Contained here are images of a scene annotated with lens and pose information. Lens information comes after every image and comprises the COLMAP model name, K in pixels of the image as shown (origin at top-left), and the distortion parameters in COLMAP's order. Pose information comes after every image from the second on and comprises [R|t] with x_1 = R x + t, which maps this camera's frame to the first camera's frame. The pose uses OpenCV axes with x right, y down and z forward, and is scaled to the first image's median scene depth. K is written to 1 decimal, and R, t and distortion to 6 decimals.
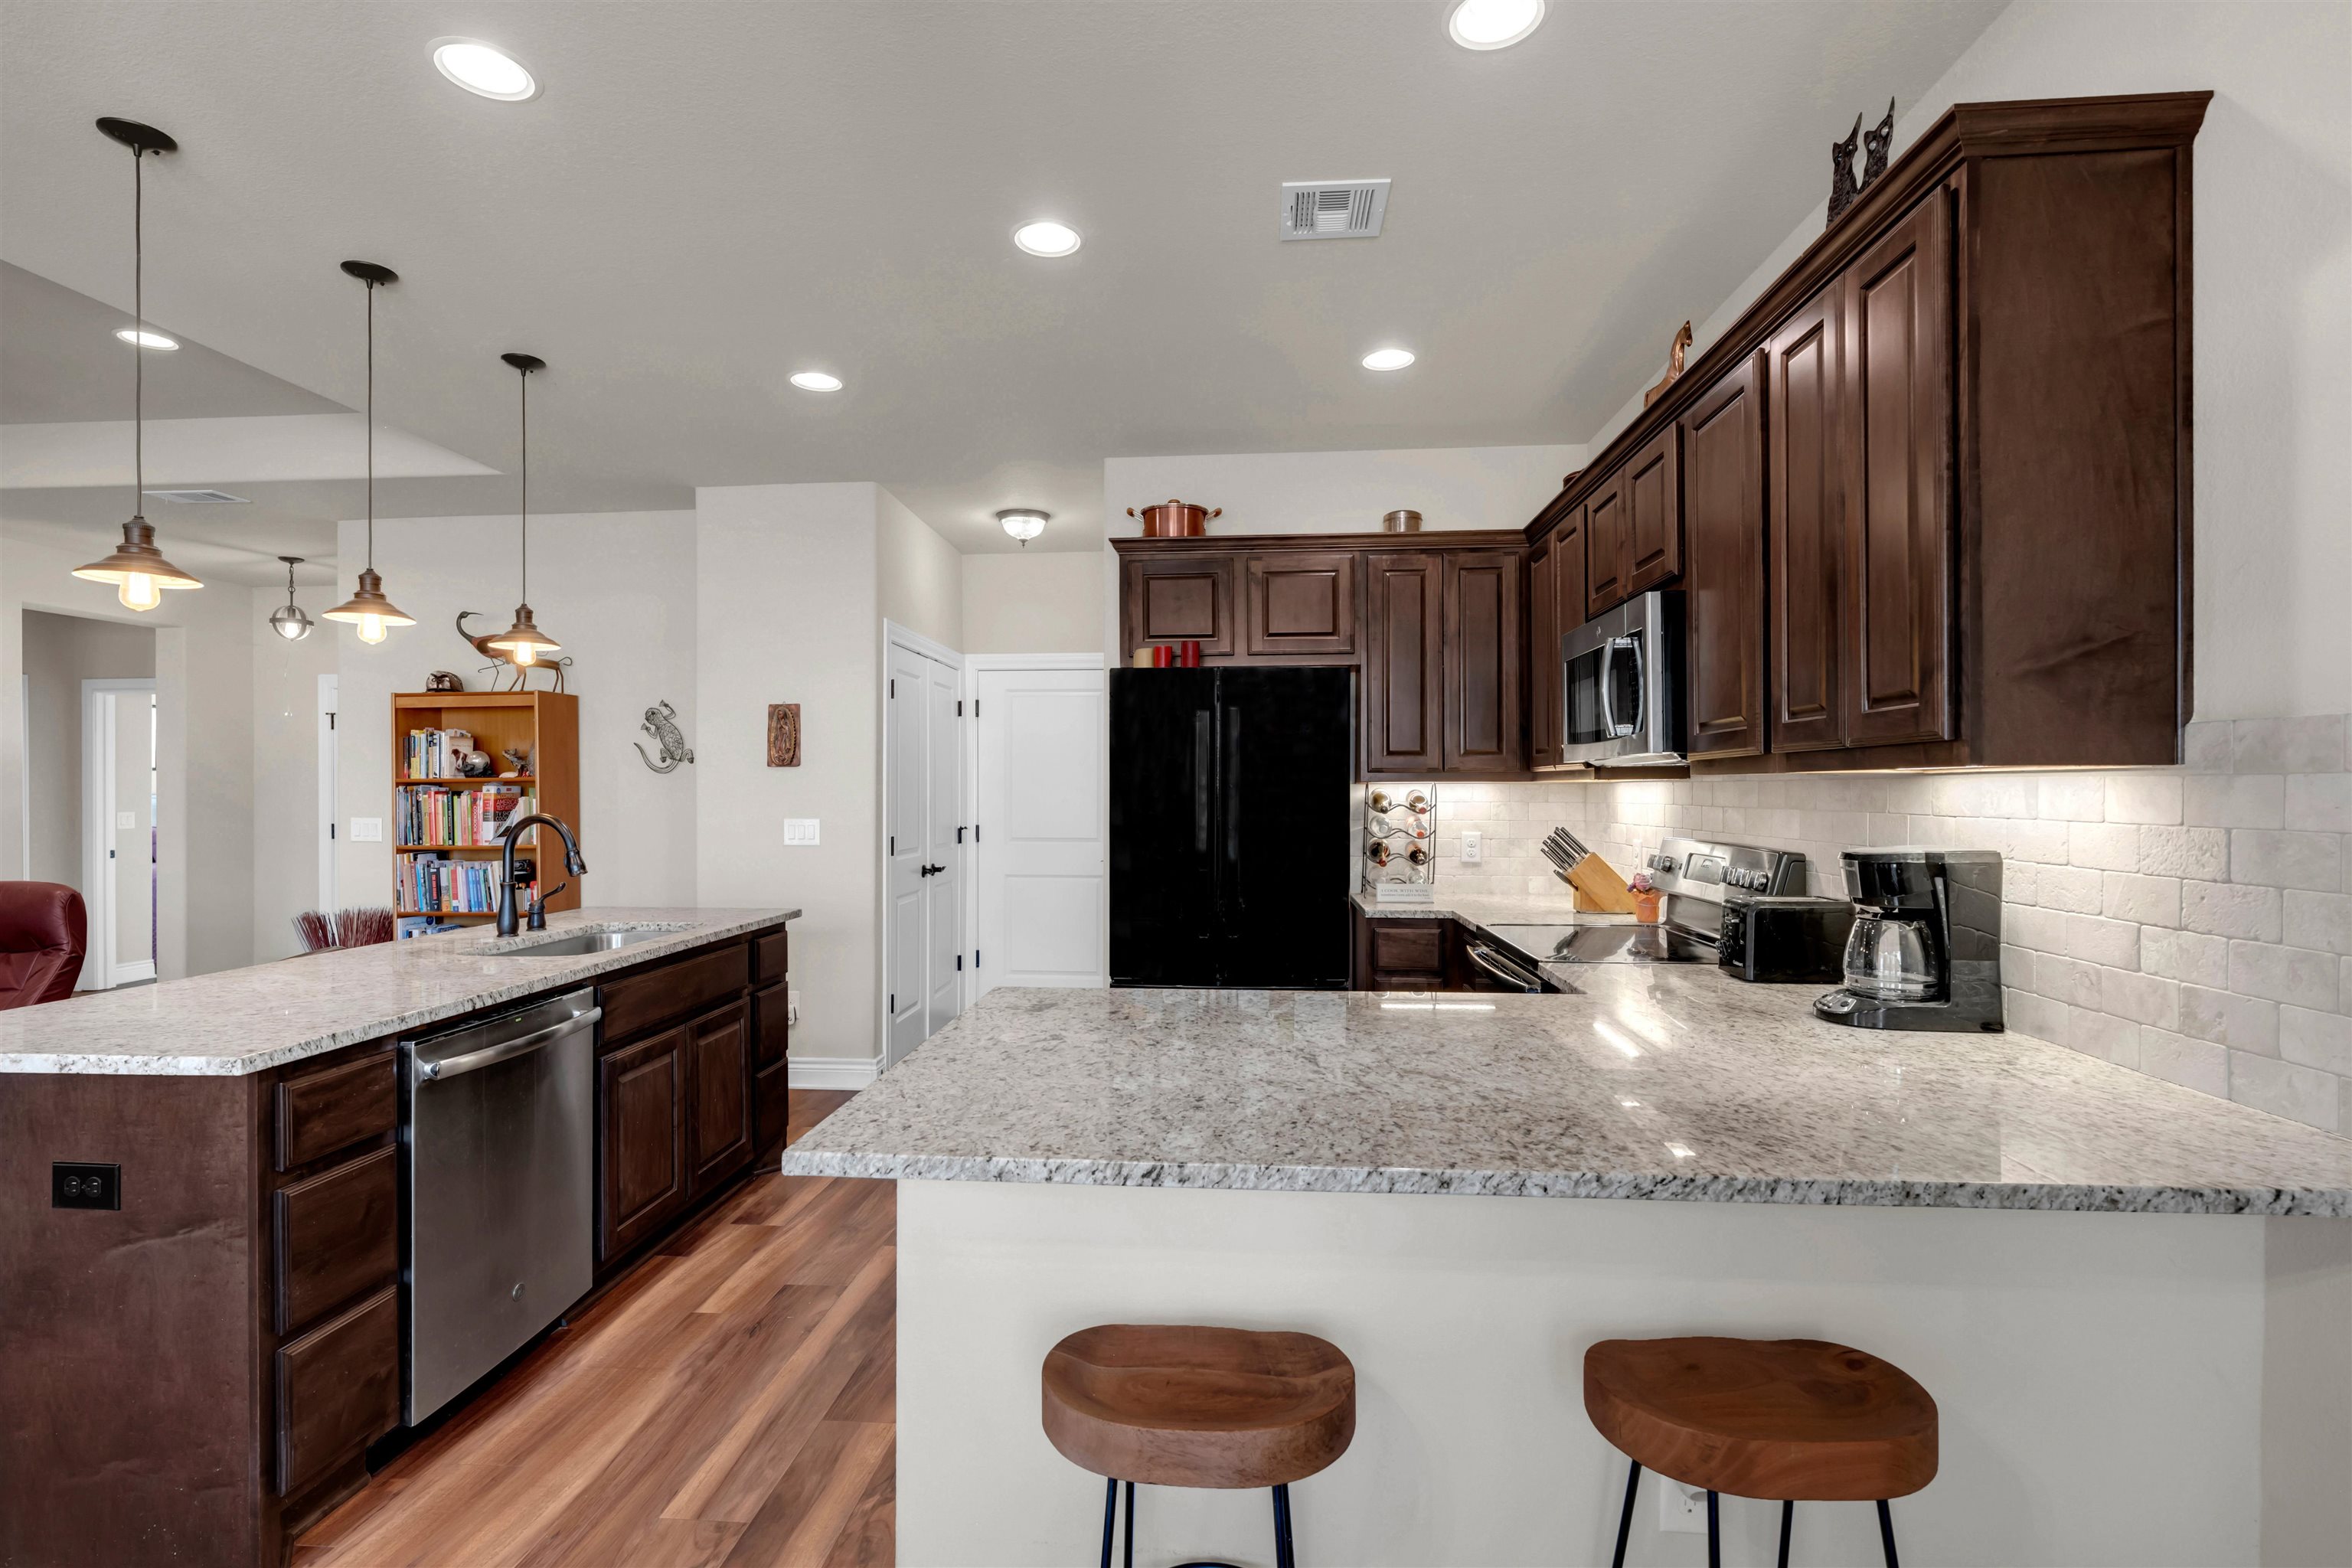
lens RADIAL K [[1091.8, 0, 1166.3], [0, 1091.8, 790.9], [0, 0, 1]] dist [-0.001656, 0.000303]
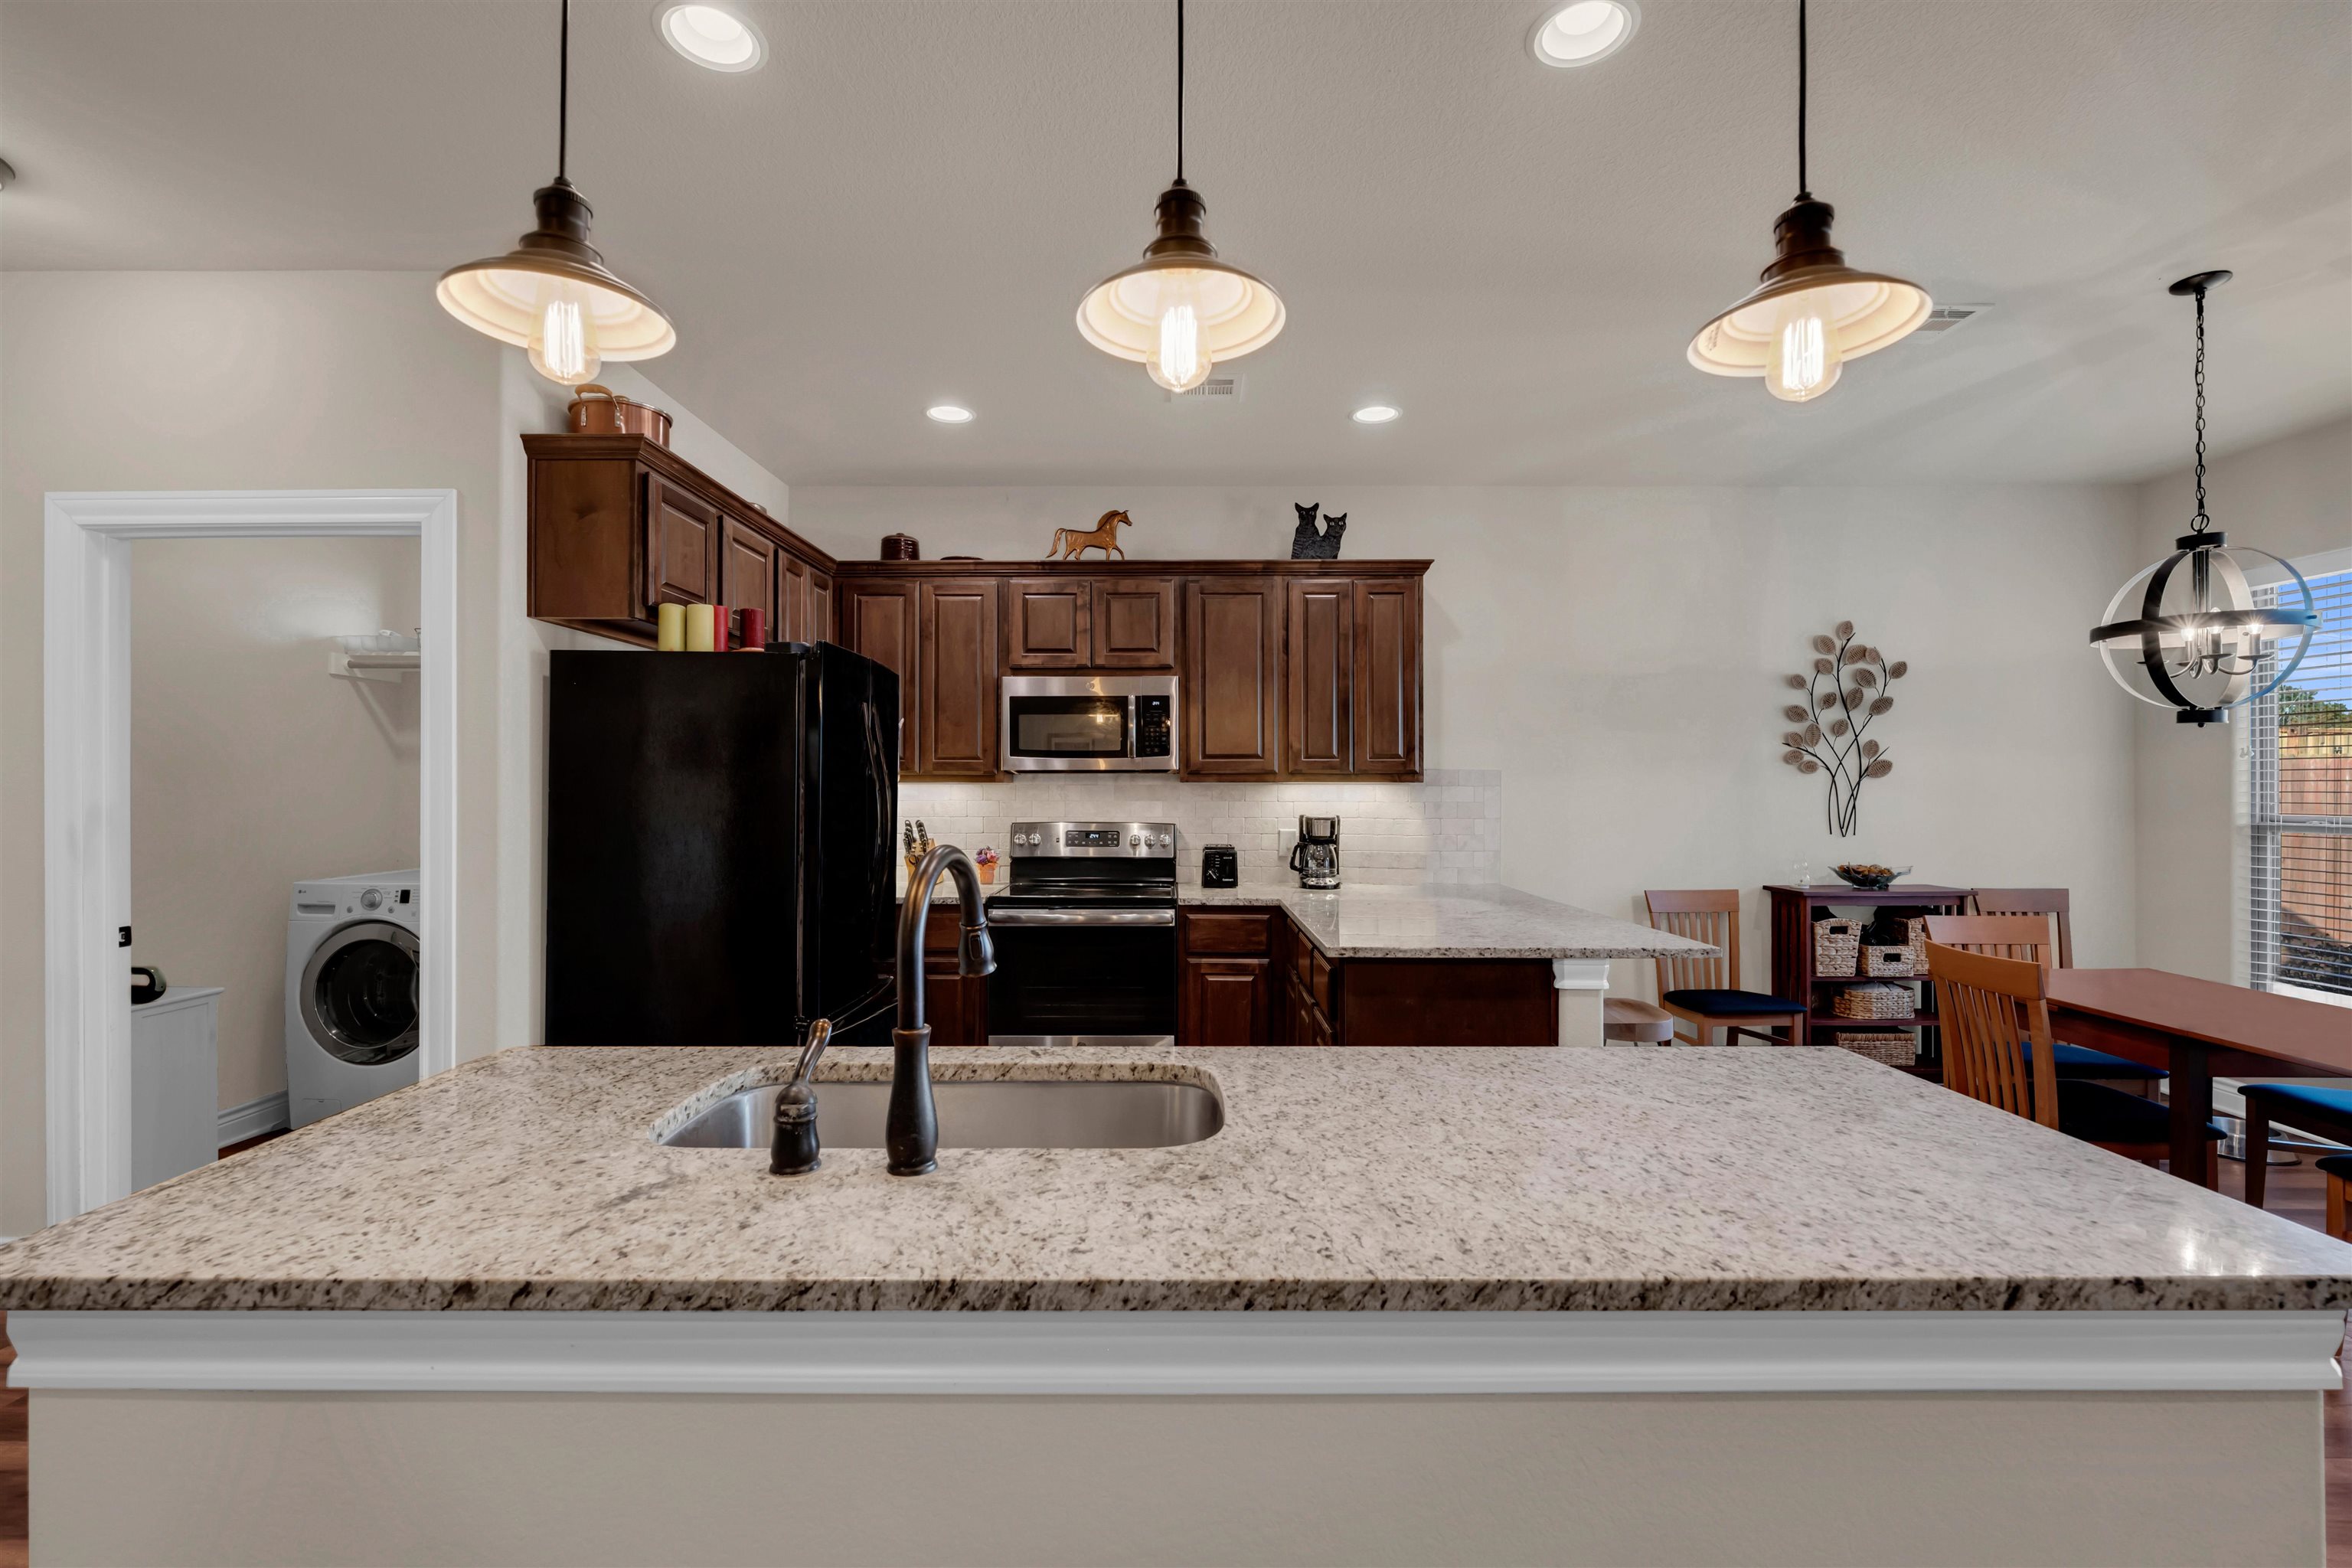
lens RADIAL K [[1022.0, 0, 1173.0], [0, 1022.0, 786.3], [0, 0, 1]] dist [-0.003493, -0.000030]
pose [[-0.073455, 0.004231, 0.997290, -0.737768], [-0.000013, 0.999991, -0.004243, -0.000450], [-0.997299, -0.000324, -0.073455, 0.708836]]
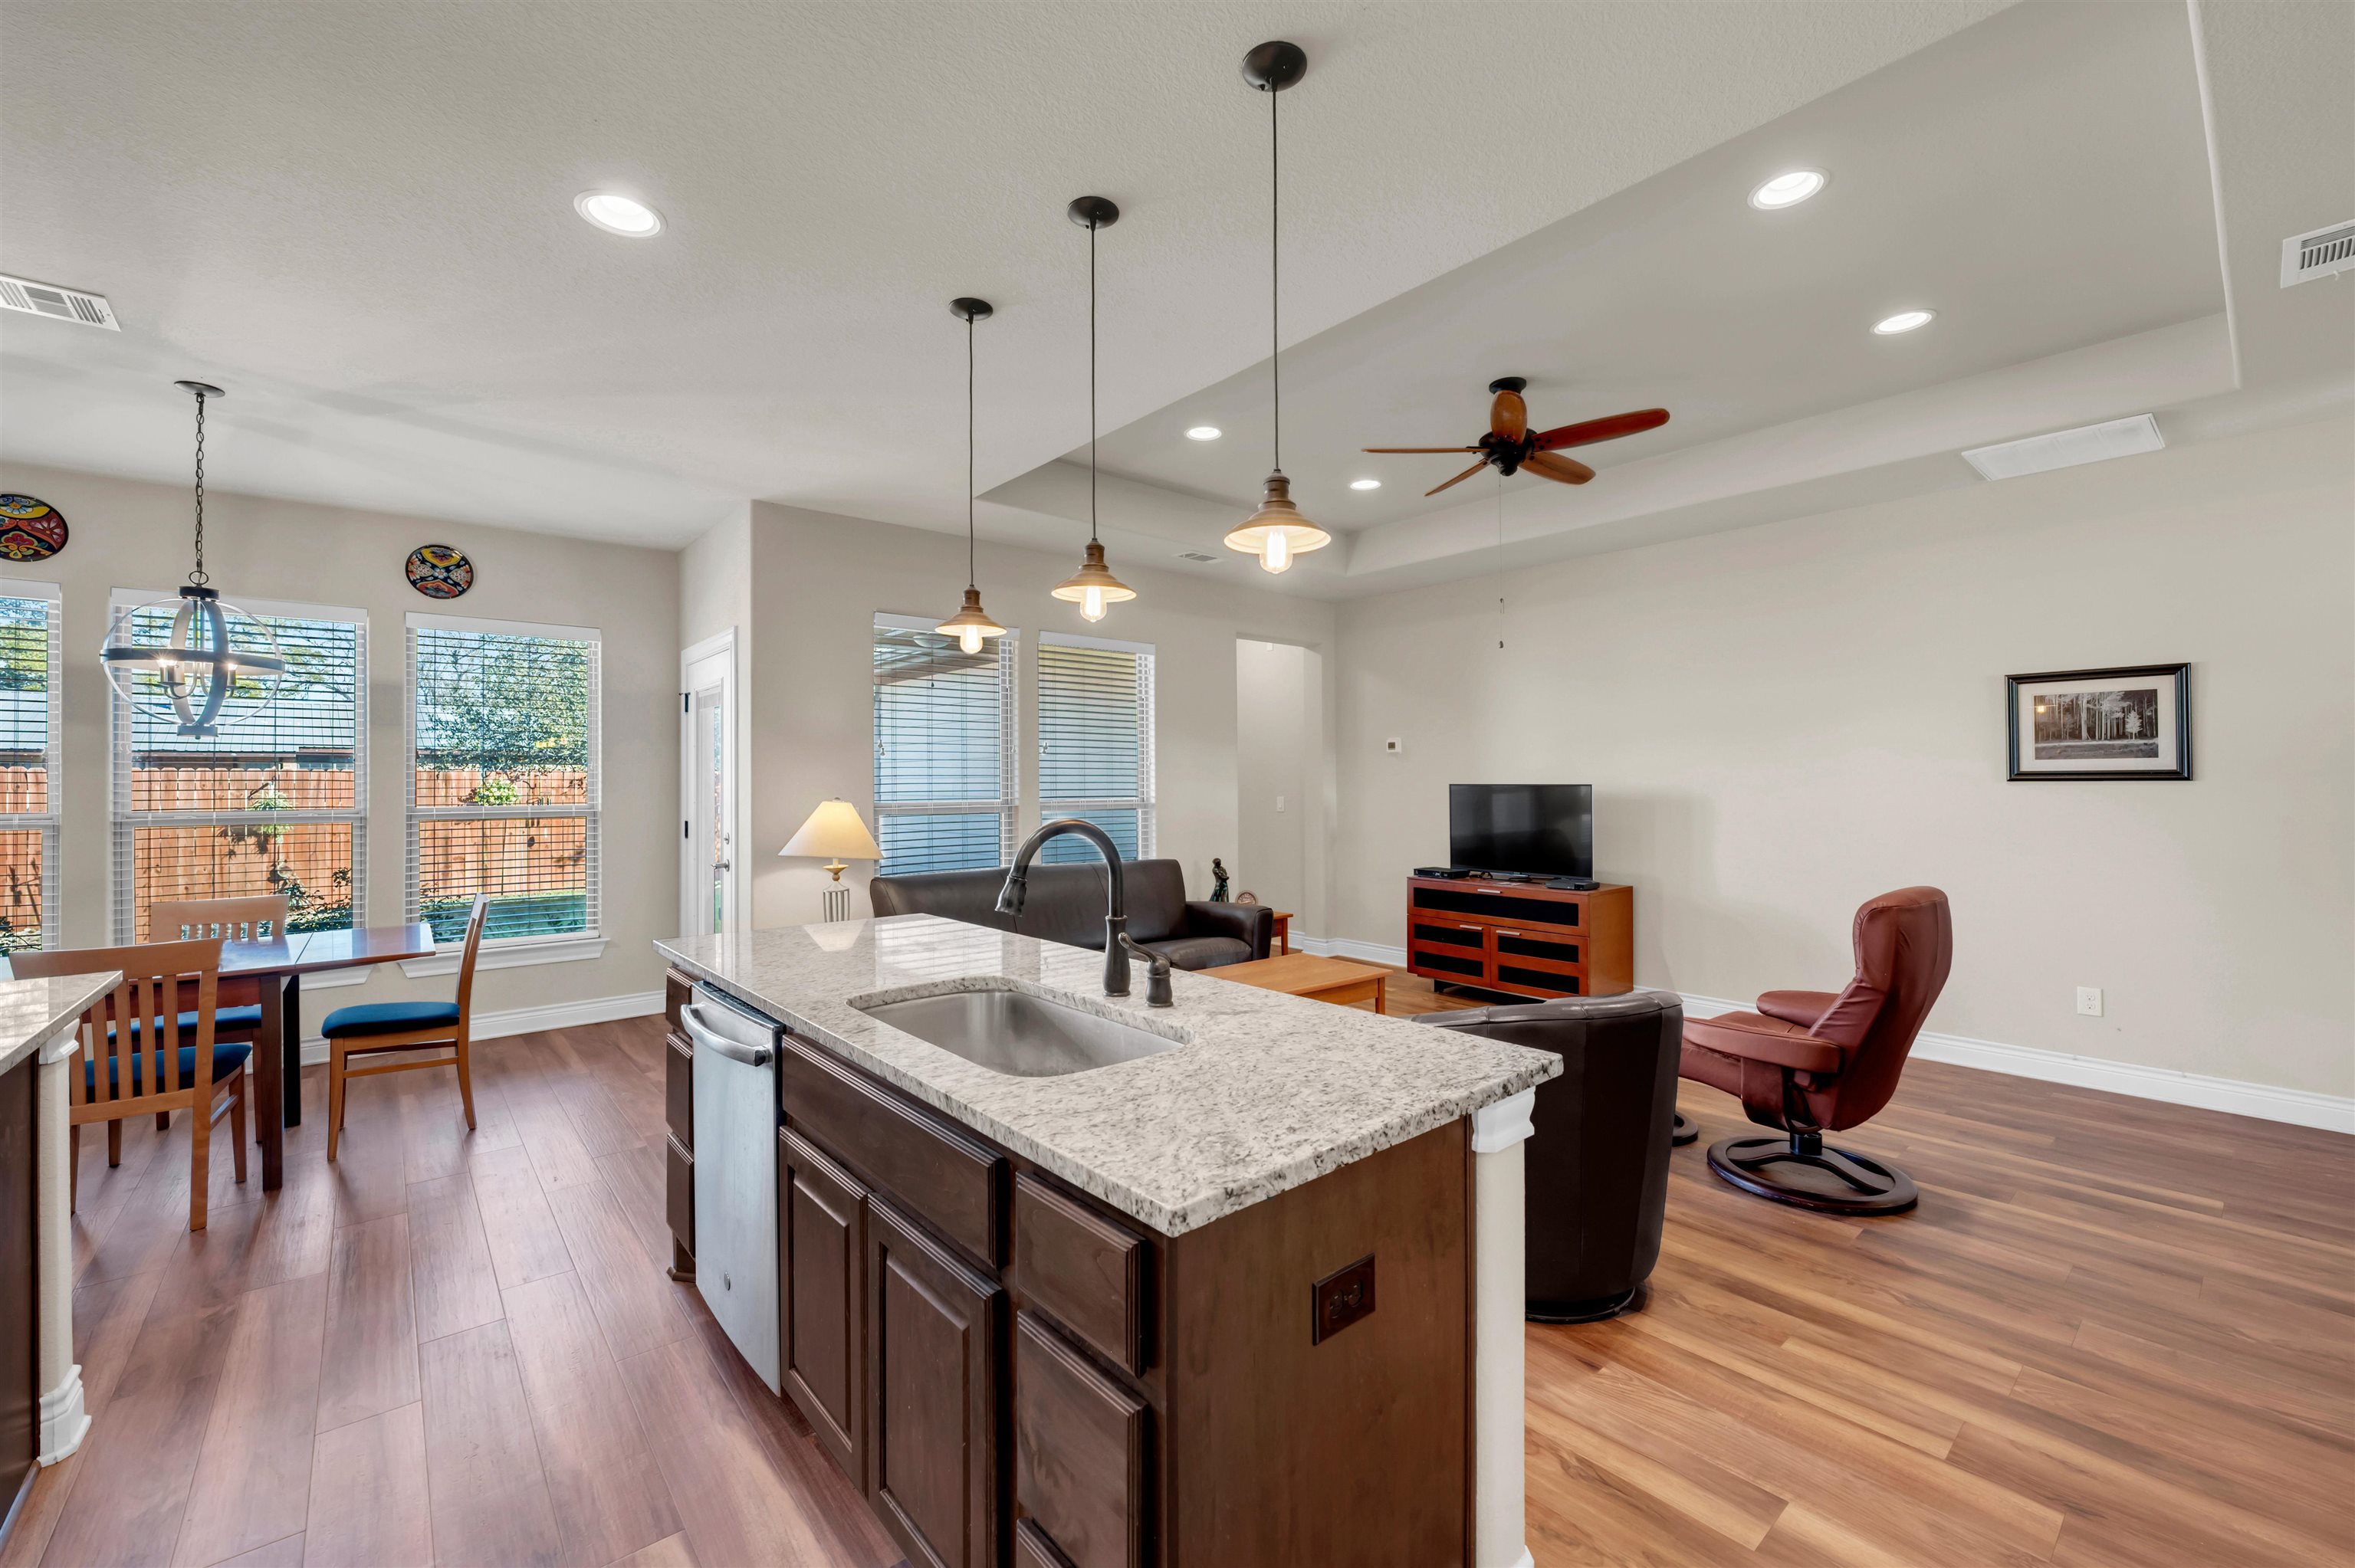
lens RADIAL K [[943.0, 0, 1174.6], [0, 943.0, 770.2], [0, 0, 1]] dist [-0.005941, 0.000092]
pose [[-0.706015, -0.003561, -0.708188, -0.154565], [0.006633, 0.999910, -0.011641, -0.001575], [0.708166, -0.012916, -0.705928, 1.101418]]
